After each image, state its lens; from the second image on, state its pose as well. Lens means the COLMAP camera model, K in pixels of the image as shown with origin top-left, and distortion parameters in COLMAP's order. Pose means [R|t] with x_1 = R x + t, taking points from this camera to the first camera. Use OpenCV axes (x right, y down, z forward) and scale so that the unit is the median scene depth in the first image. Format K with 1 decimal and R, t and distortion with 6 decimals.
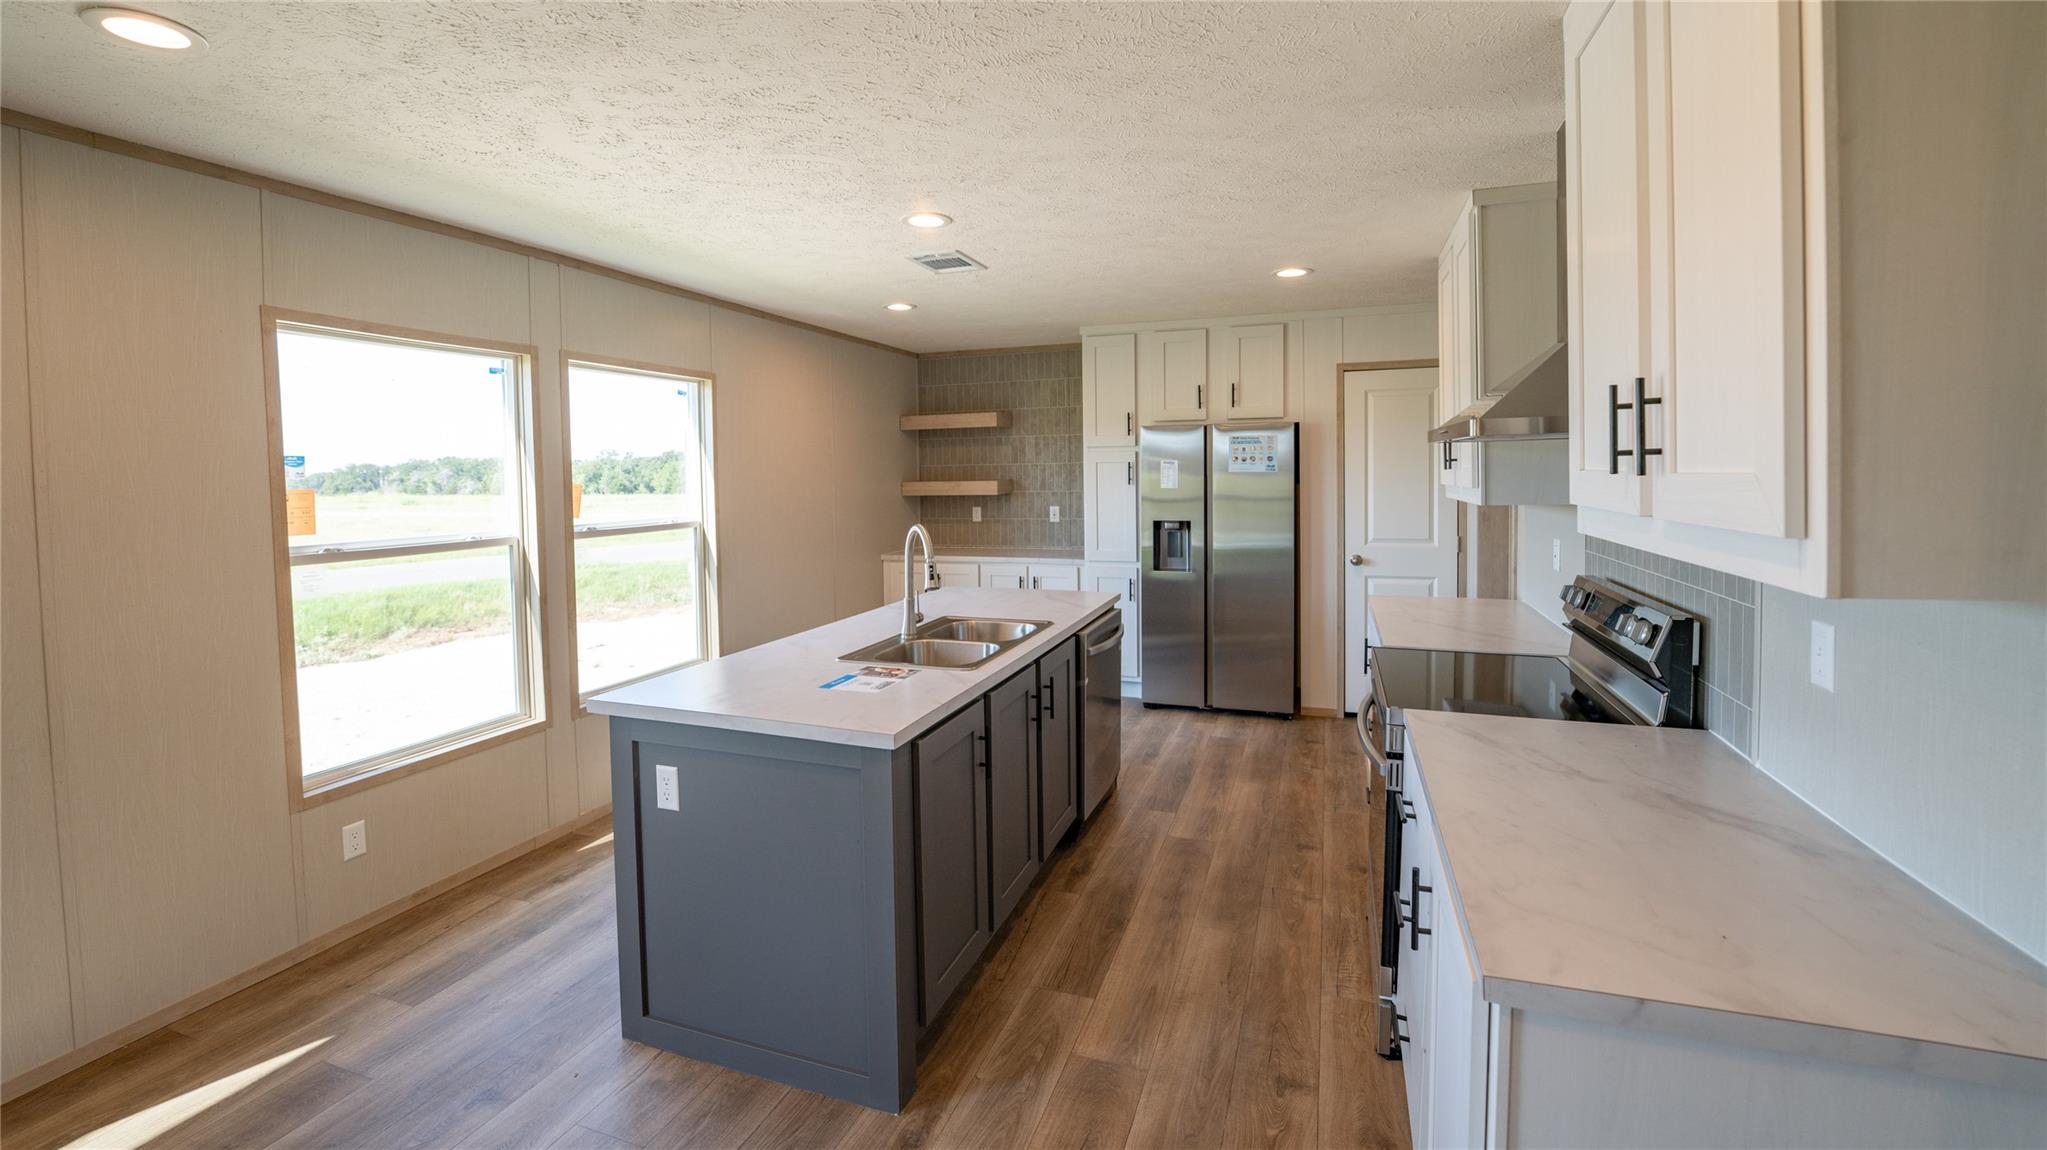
lens RADIAL K [[839.1, 0, 976.1], [0, 839.1, 486.9], [0, 0, 1]] dist [-0.031538, 0.004997]
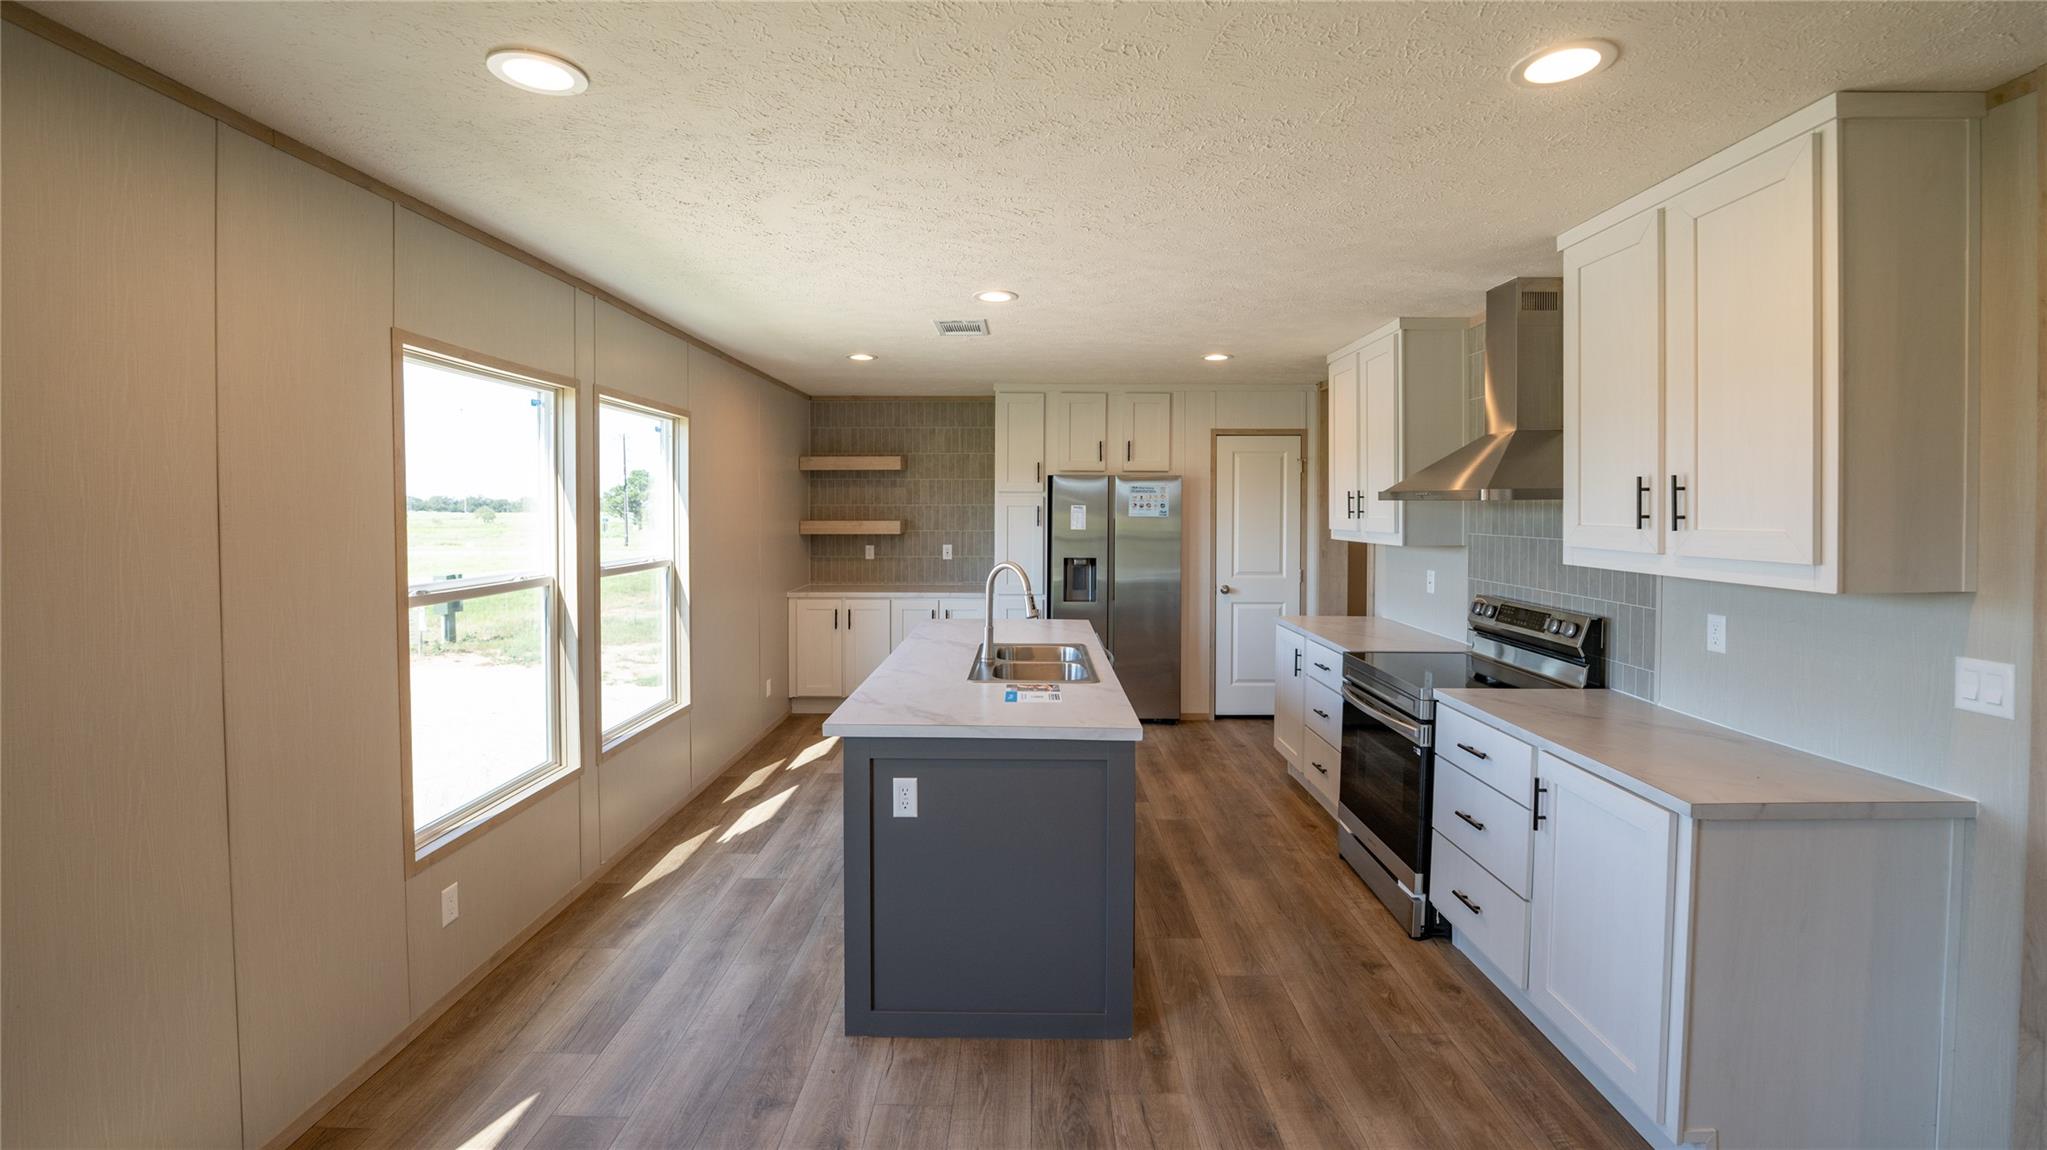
lens RADIAL K [[839.1, 0, 966.1], [0, 839.1, 507.0], [0, 0, 1]] dist [-0.031538, 0.004997]
pose [[0.948502, 0.016170, 0.316357, -0.484003], [-0.009723, 0.999712, -0.021948, -0.004654], [-0.316621, 0.017742, 0.948386, -0.074770]]
